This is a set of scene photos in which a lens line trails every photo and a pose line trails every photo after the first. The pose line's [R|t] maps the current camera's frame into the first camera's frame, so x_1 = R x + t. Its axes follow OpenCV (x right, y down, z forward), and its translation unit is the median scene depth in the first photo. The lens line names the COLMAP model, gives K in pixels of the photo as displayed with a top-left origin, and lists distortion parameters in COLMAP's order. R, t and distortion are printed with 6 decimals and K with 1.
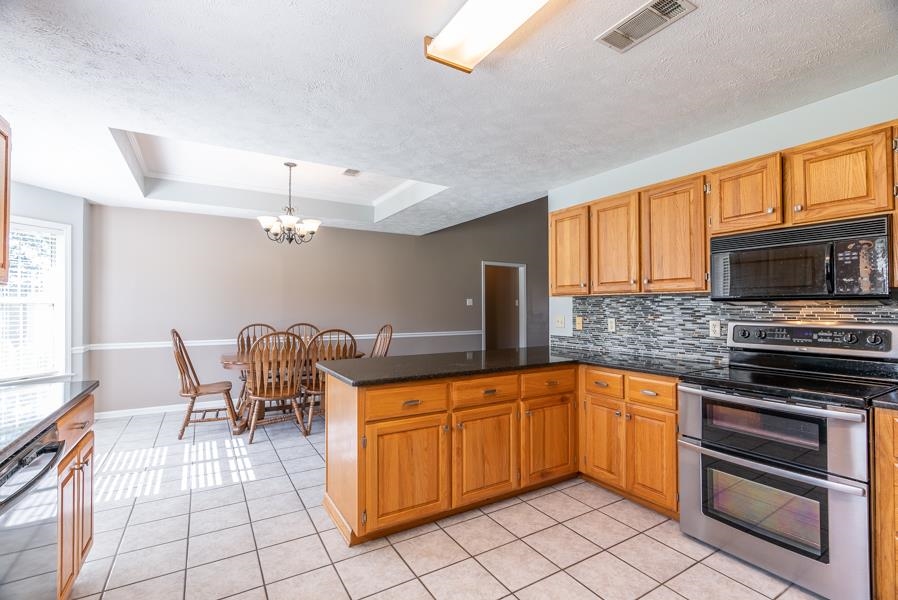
lens RADIAL K [[410.7, 0, 443.1], [0, 410.7, 297.3], [0, 0, 1]] dist [-0.009647, 0.002179]
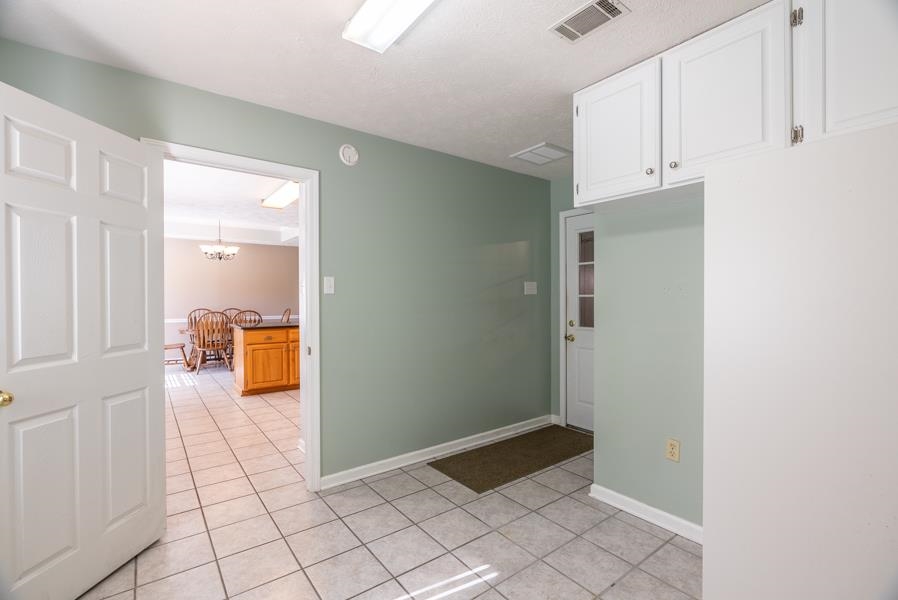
lens RADIAL K [[410.7, 0, 448.1], [0, 410.7, 296.3], [0, 0, 1]] dist [-0.009647, 0.002179]
pose [[0.993718, -0.006968, 0.111692, 0.388374], [0.004461, 0.999733, 0.022682, -0.017852], [-0.111821, -0.022042, 0.993484, -0.824245]]
